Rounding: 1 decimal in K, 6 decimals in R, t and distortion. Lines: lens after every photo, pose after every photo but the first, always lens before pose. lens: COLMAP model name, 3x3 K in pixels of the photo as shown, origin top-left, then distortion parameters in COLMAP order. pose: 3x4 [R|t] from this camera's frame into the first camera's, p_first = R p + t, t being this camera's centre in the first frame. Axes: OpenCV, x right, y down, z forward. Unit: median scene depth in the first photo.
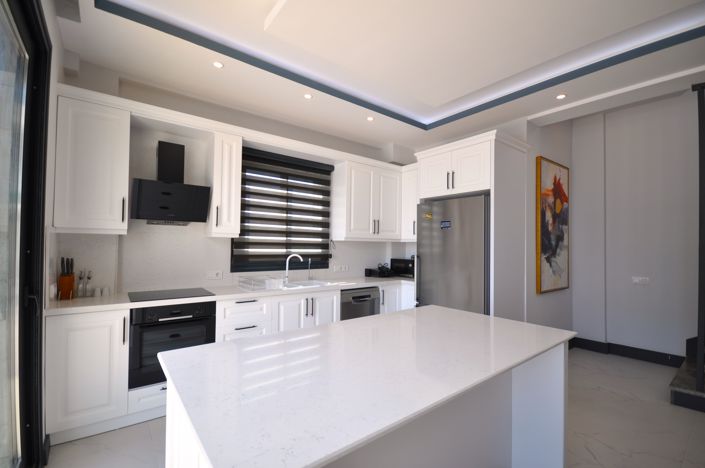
lens RADIAL K [[308.8, 0, 354.9], [0, 308.8, 243.3], [0, 0, 1]] dist [0.000796, -0.000057]
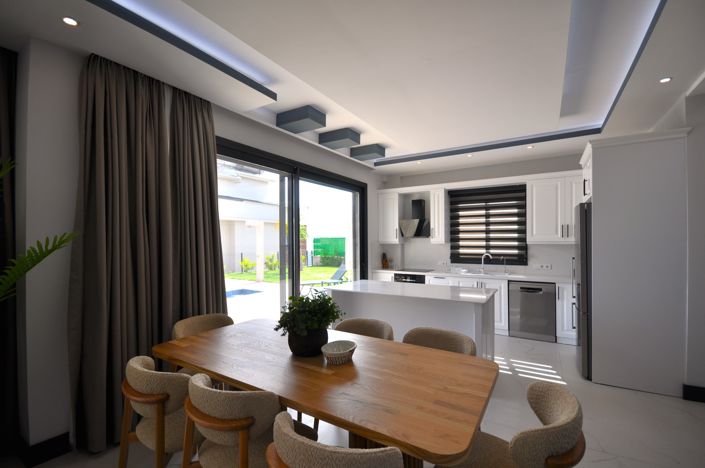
lens RADIAL K [[311.8, 0, 351.9], [0, 311.8, 236.4], [0, 0, 1]] dist [0.000154, -0.000370]
pose [[0.319234, -0.025358, -0.947337, 0.991302], [0.022520, 0.999563, -0.019167, -0.033095], [0.947408, -0.015215, 0.319666, -0.103327]]
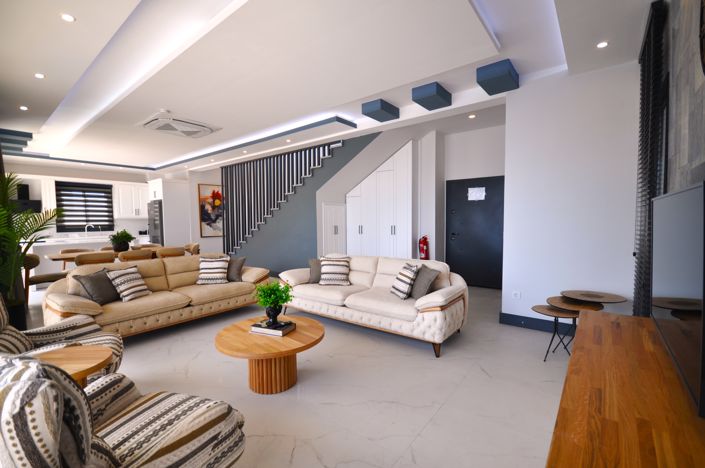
lens RADIAL K [[311.8, 0, 351.9], [0, 311.8, 236.4], [0, 0, 1]] dist [0.000154, -0.000370]
pose [[0.976775, -0.033727, 0.211595, 1.244953], [0.019482, 0.997423, 0.069047, -0.002517], [-0.213379, -0.063321, 0.974915, -1.760144]]
